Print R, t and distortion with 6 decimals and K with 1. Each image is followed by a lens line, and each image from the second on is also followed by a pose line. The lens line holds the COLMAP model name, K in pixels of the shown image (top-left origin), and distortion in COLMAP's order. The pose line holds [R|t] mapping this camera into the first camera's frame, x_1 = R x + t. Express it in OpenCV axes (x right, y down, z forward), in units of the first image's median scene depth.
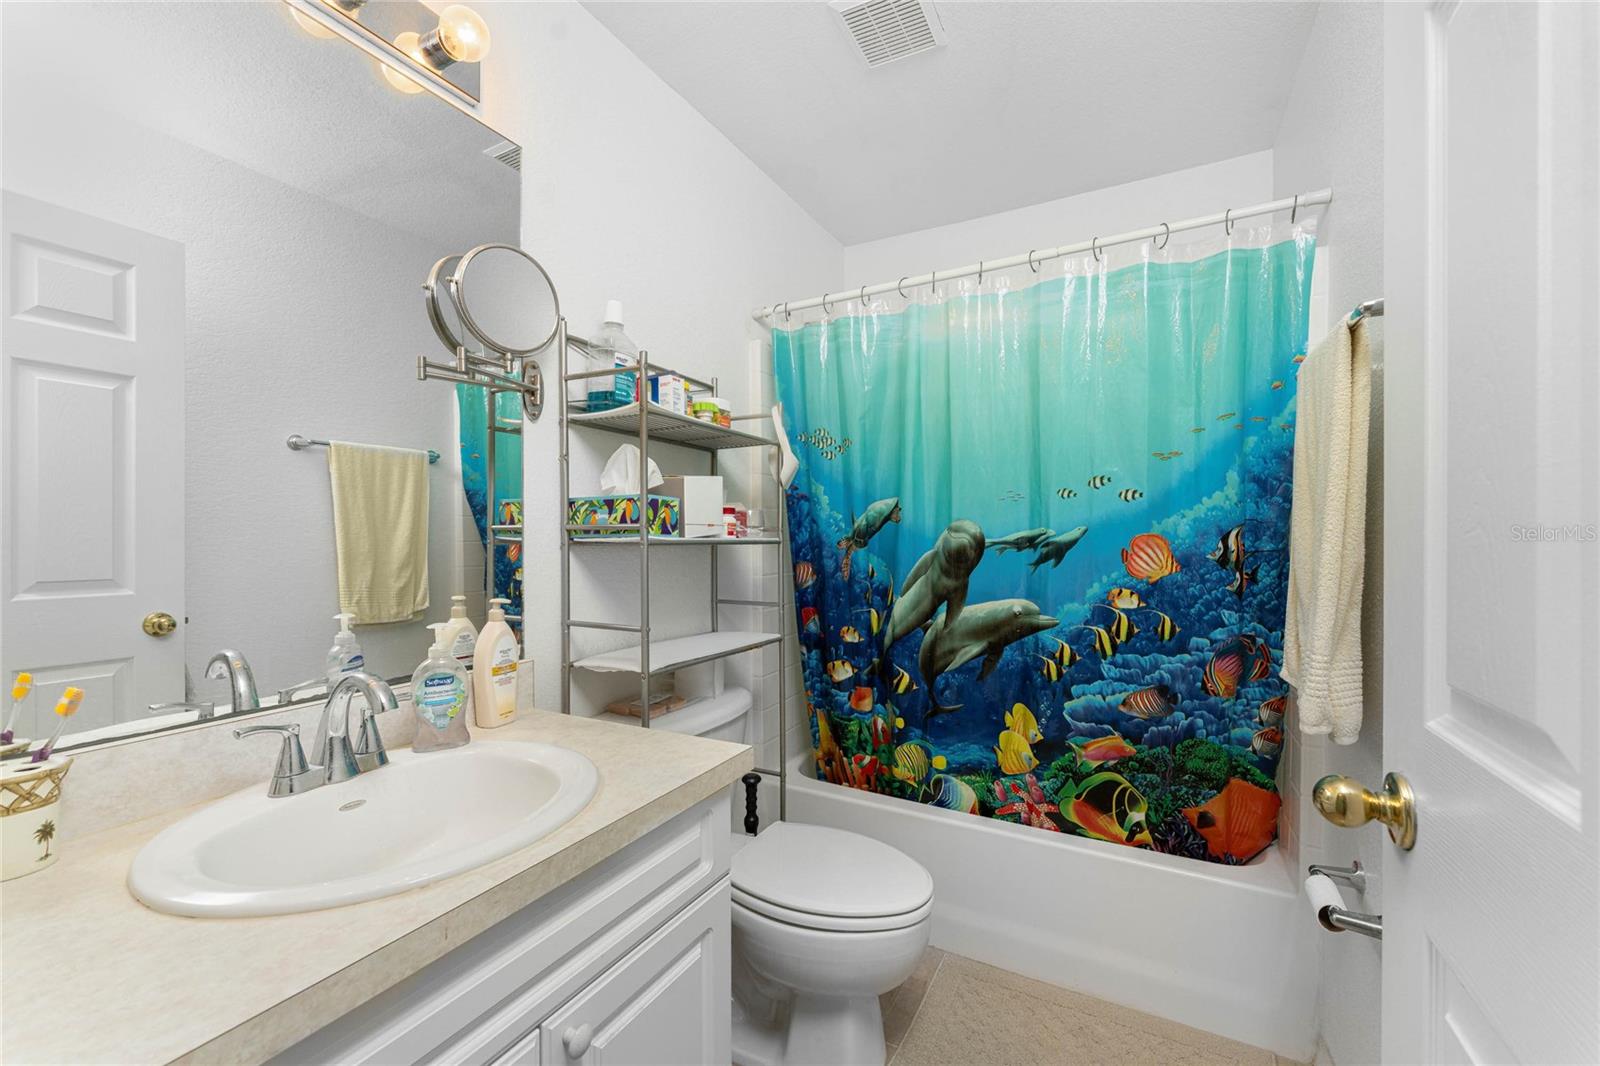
lens RADIAL K [[642.7, 0, 796.3], [0, 642.7, 541.5], [0, 0, 1]] dist [0.001980, -0.000085]
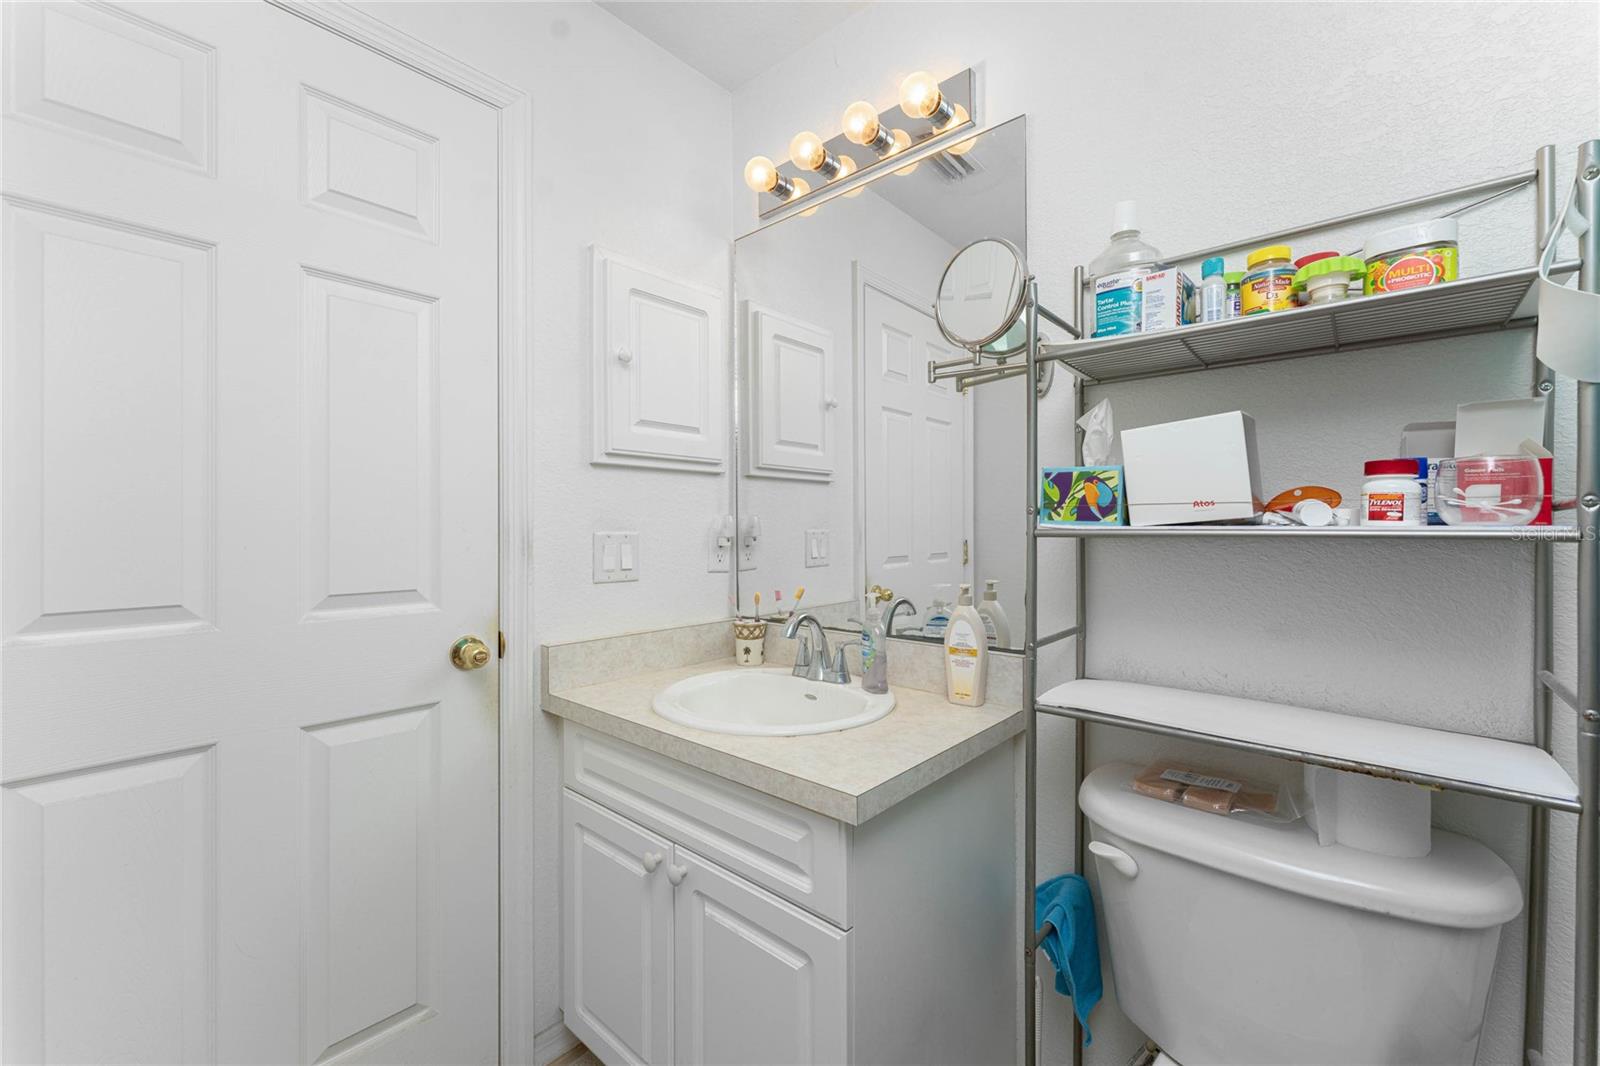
lens RADIAL K [[647.7, 0, 839.7], [0, 647.7, 538.3], [0, 0, 1]] dist [-0.000042, -0.000385]
pose [[-0.199159, 0.014780, -0.979856, 0.537520], [-0.005002, 0.999858, 0.016098, -0.002287], [0.979955, 0.008107, -0.199056, 0.880719]]
